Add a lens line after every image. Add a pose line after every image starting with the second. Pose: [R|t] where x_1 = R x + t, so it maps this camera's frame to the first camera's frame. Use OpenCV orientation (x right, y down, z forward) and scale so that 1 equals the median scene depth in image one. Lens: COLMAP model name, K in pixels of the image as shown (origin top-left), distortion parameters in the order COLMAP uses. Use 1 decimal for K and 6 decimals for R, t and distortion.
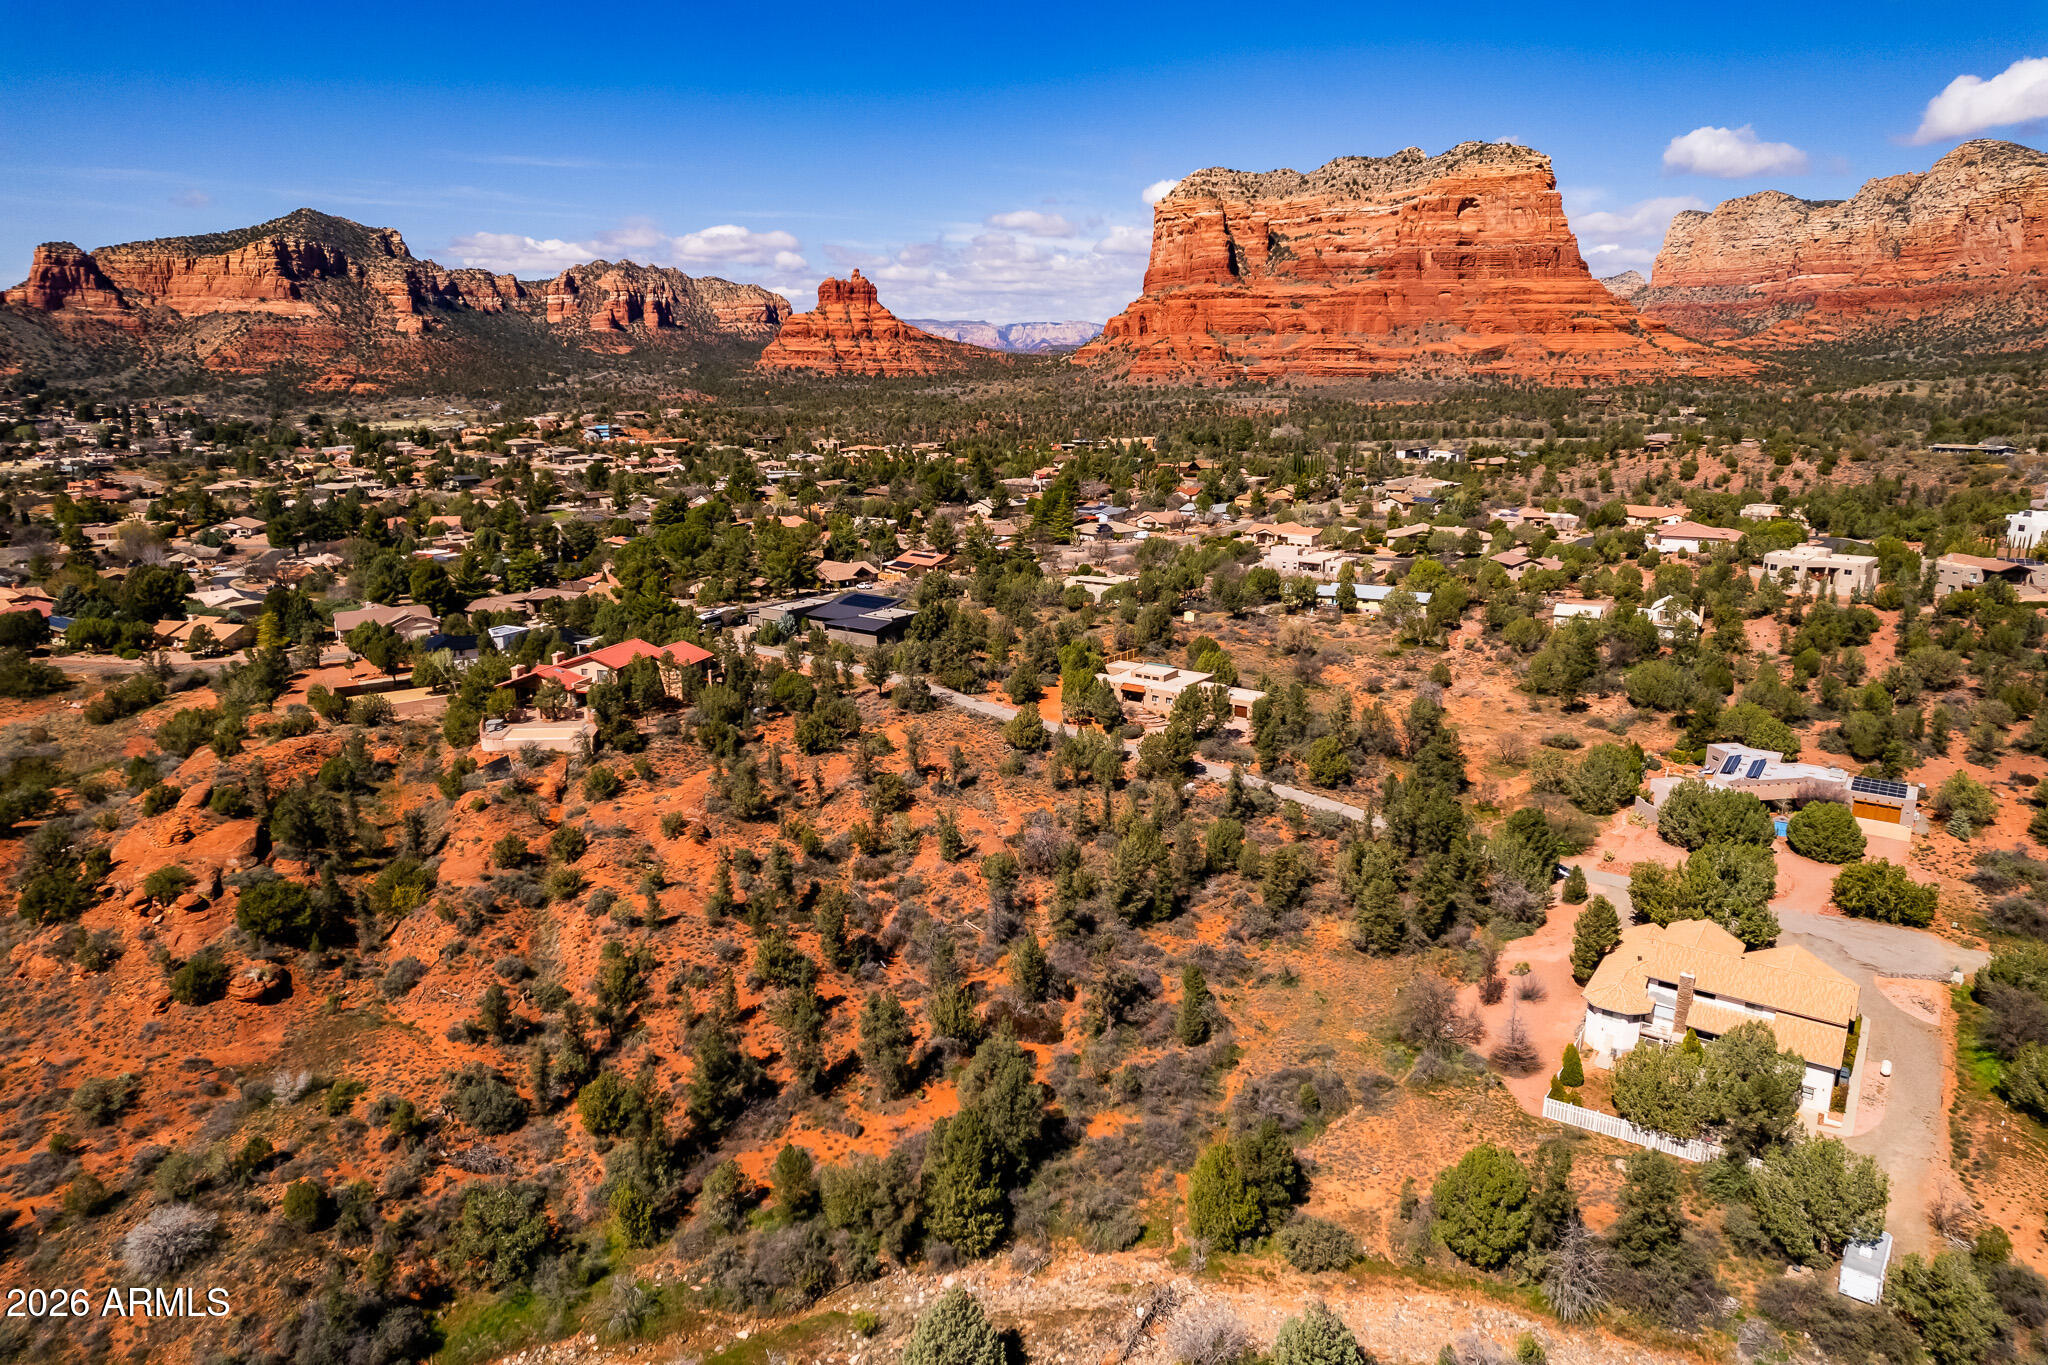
lens RADIAL K [[1333.7, 0, 1007.9], [0, 1333.7, 668.1], [0, 0, 1]] dist [-0.066465, 0.078000]
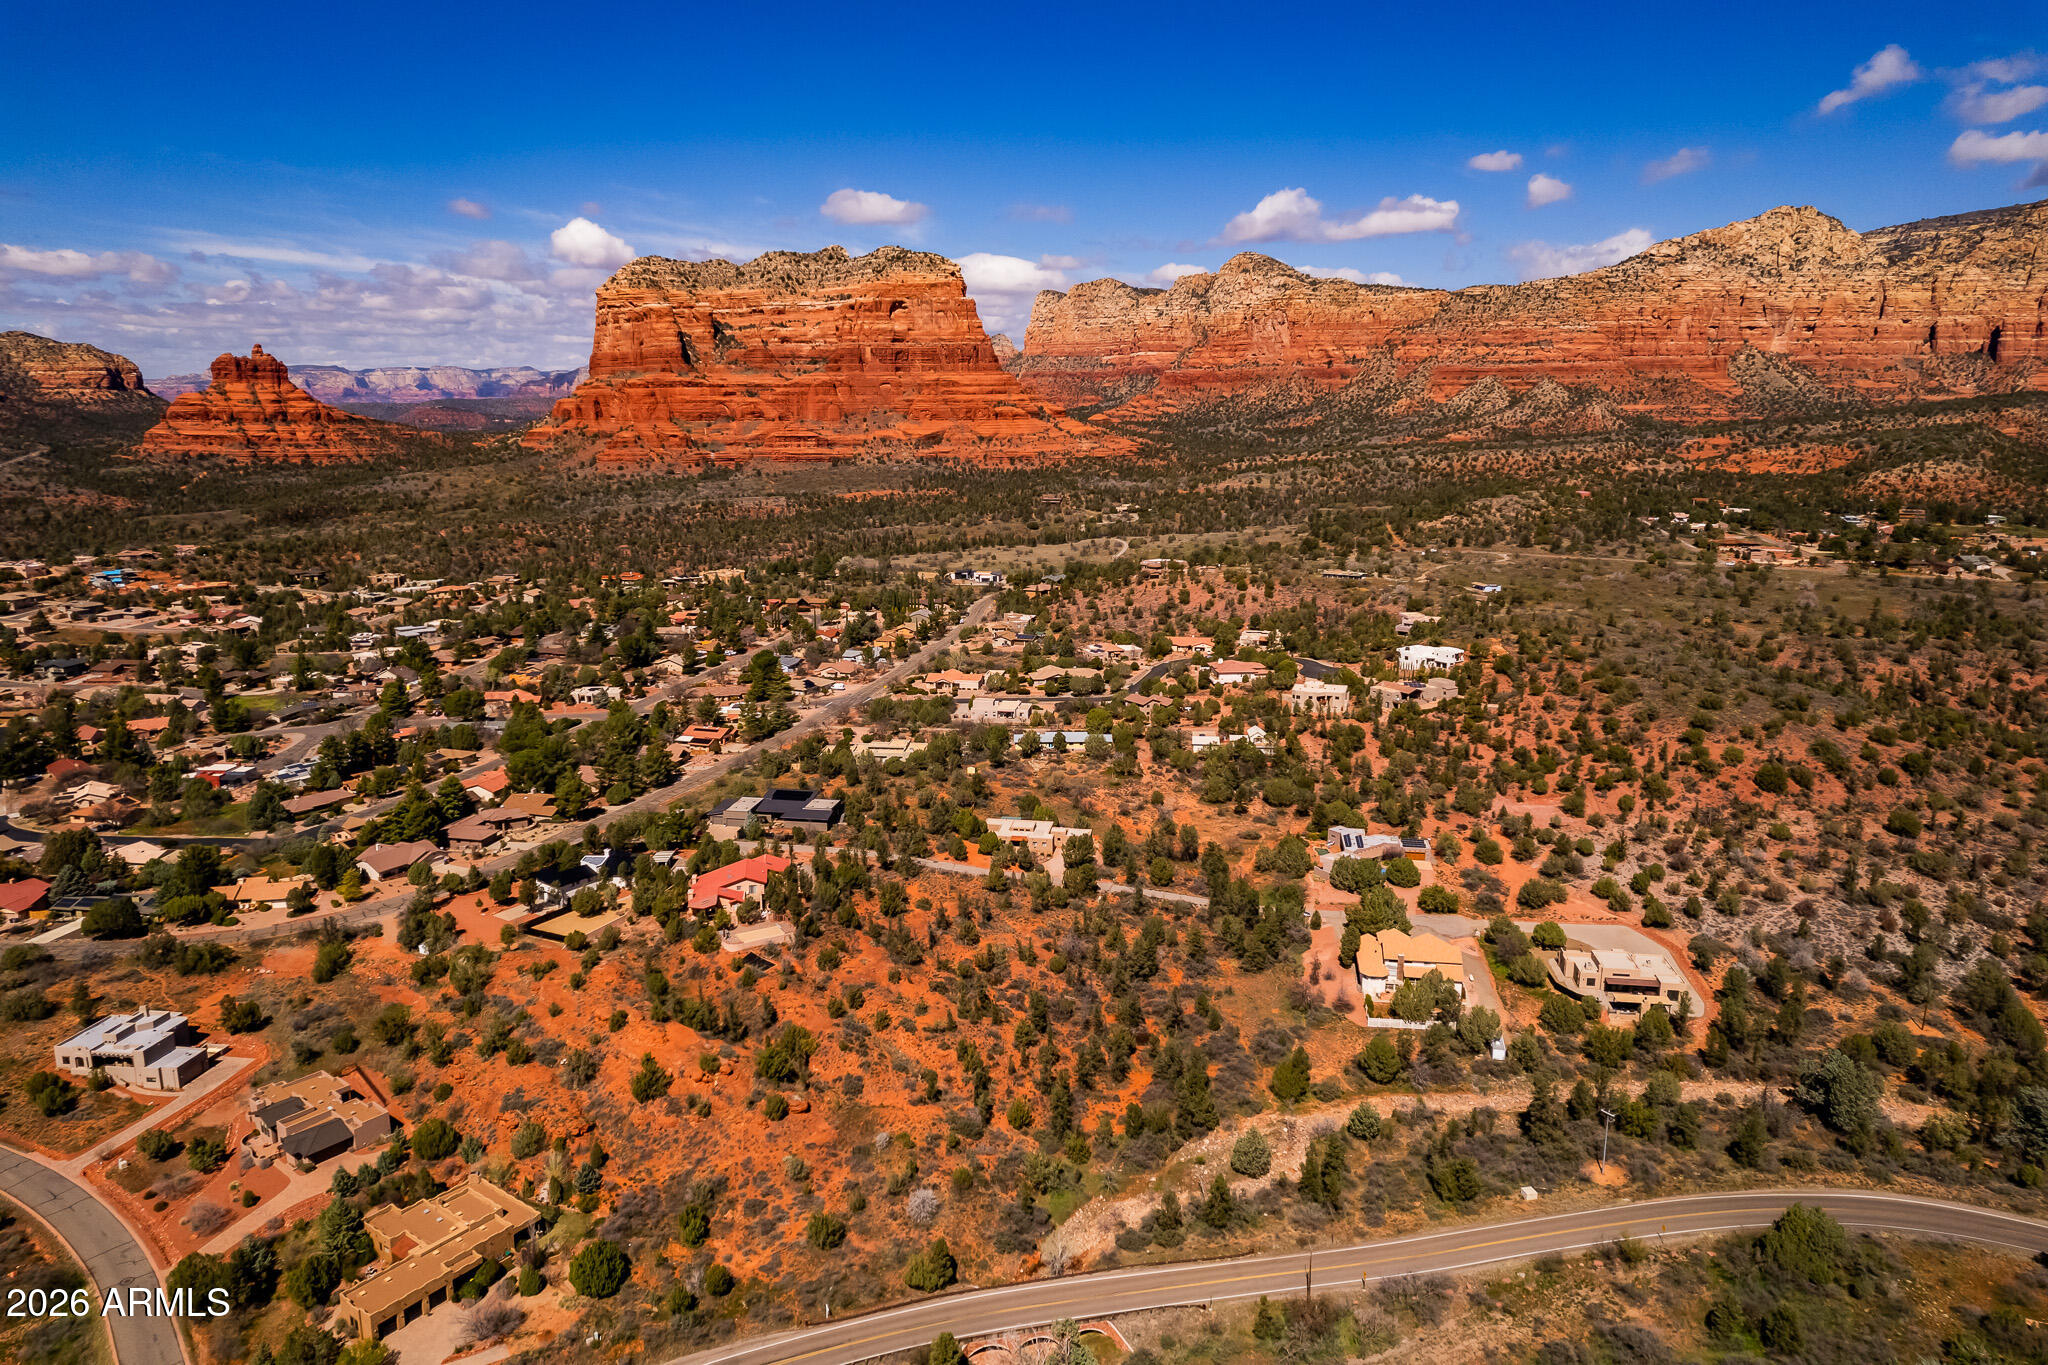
lens RADIAL K [[1333.7, 0, 1021.3], [0, 1333.7, 684.9], [0, 0, 1]] dist [-0.066465, 0.078000]
pose [[0.897368, -0.096283, 0.430652, -0.082849], [0.103557, 0.994602, 0.006583, -0.025767], [-0.428961, 0.038690, 0.902494, -0.066465]]
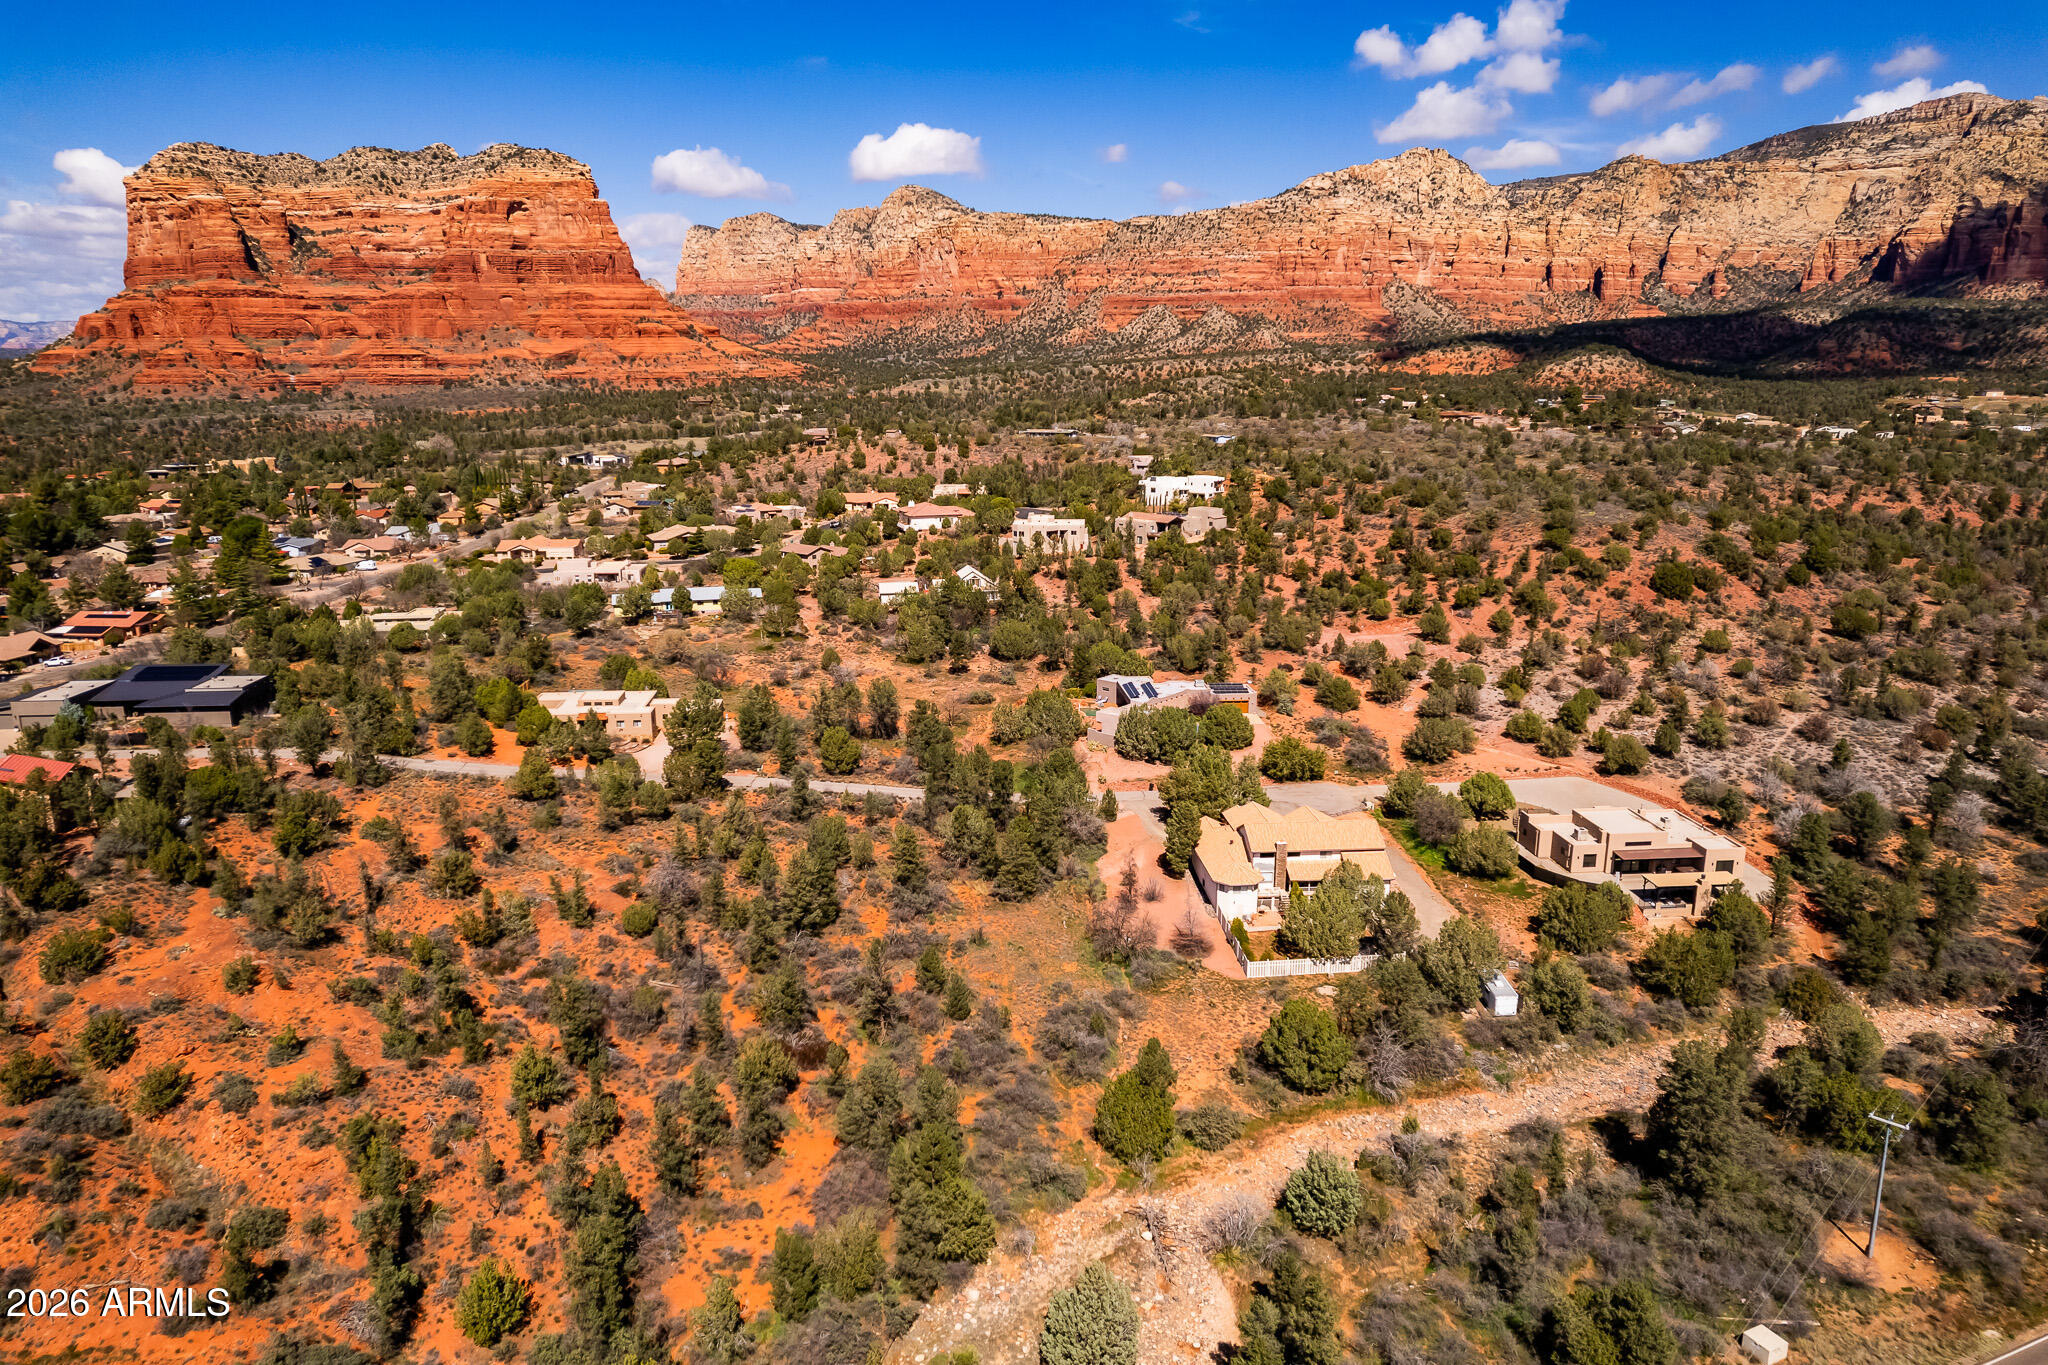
lens RADIAL K [[1333.7, 0, 1037.6], [0, 1333.7, 669.6], [0, 0, 1]] dist [-0.066465, 0.078000]
pose [[0.756985, -0.146500, 0.636798, -0.036678], [0.147973, 0.987659, 0.051317, -0.002750], [-0.636457, 0.055383, 0.769321, 0.011617]]
